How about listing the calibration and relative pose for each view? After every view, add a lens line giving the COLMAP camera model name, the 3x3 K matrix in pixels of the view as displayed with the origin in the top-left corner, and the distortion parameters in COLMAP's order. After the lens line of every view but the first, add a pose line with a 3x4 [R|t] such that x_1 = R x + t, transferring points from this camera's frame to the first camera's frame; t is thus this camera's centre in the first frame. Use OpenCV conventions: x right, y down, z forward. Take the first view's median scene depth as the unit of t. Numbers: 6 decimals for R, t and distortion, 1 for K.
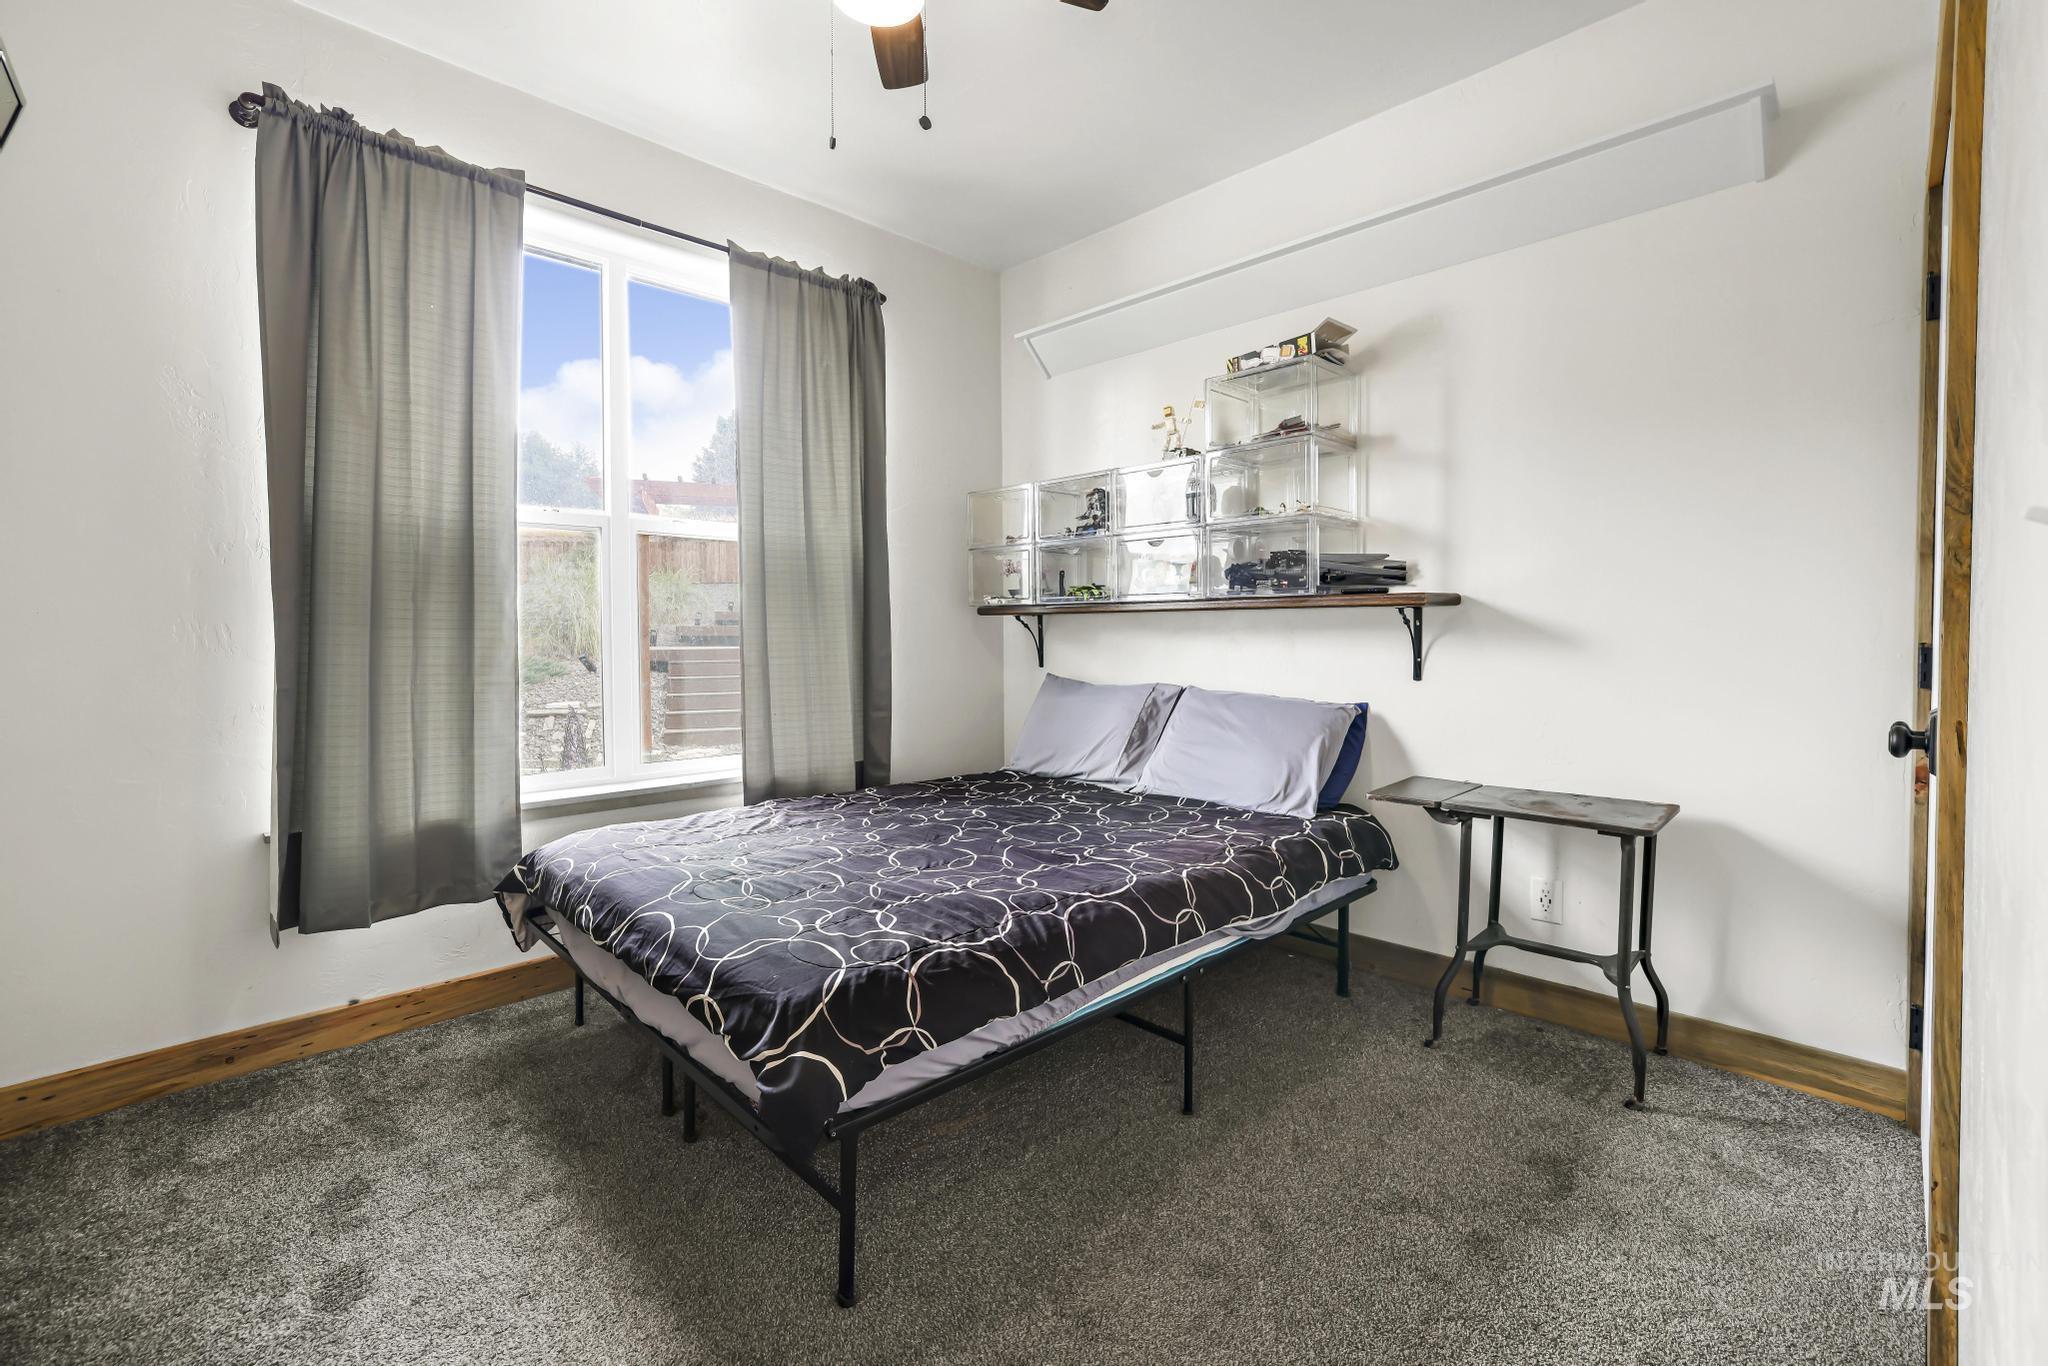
lens RADIAL K [[879.0, 0, 1011.2], [0, 879.0, 641.3], [0, 0, 1]] dist [0.000710, 0.001173]
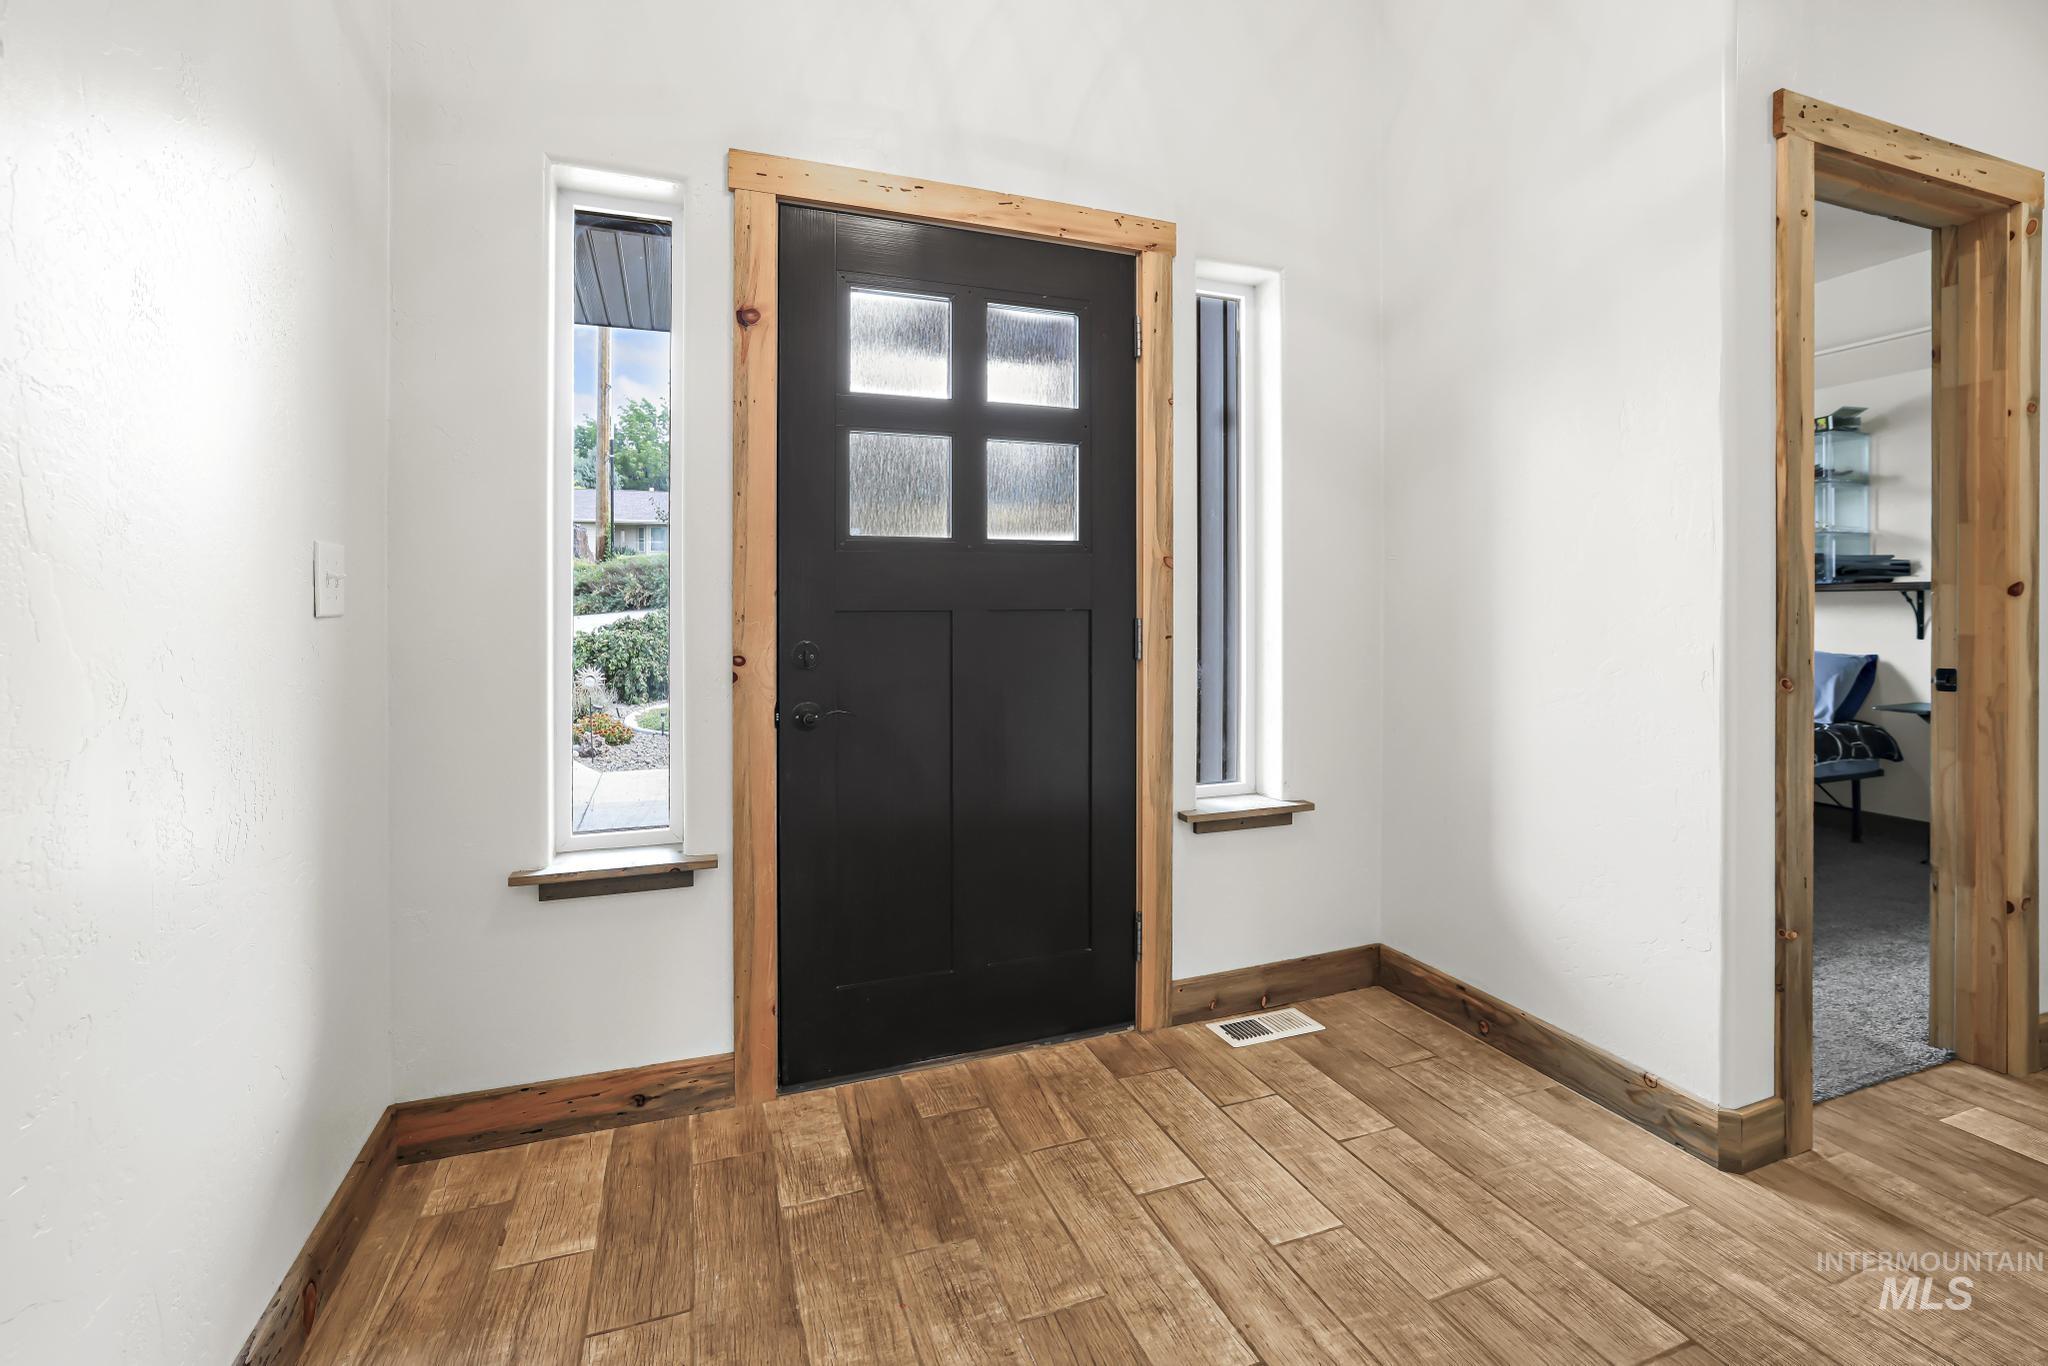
lens RADIAL K [[879.0, 0, 1007.7], [0, 879.0, 604.8], [0, 0, 1]] dist [0.000710, 0.001173]
pose [[0.915907, 0.005316, -0.401356, -0.364588], [-0.010350, 0.999893, -0.010374, 0.017525], [0.401258, 0.013656, 0.915863, -1.011865]]
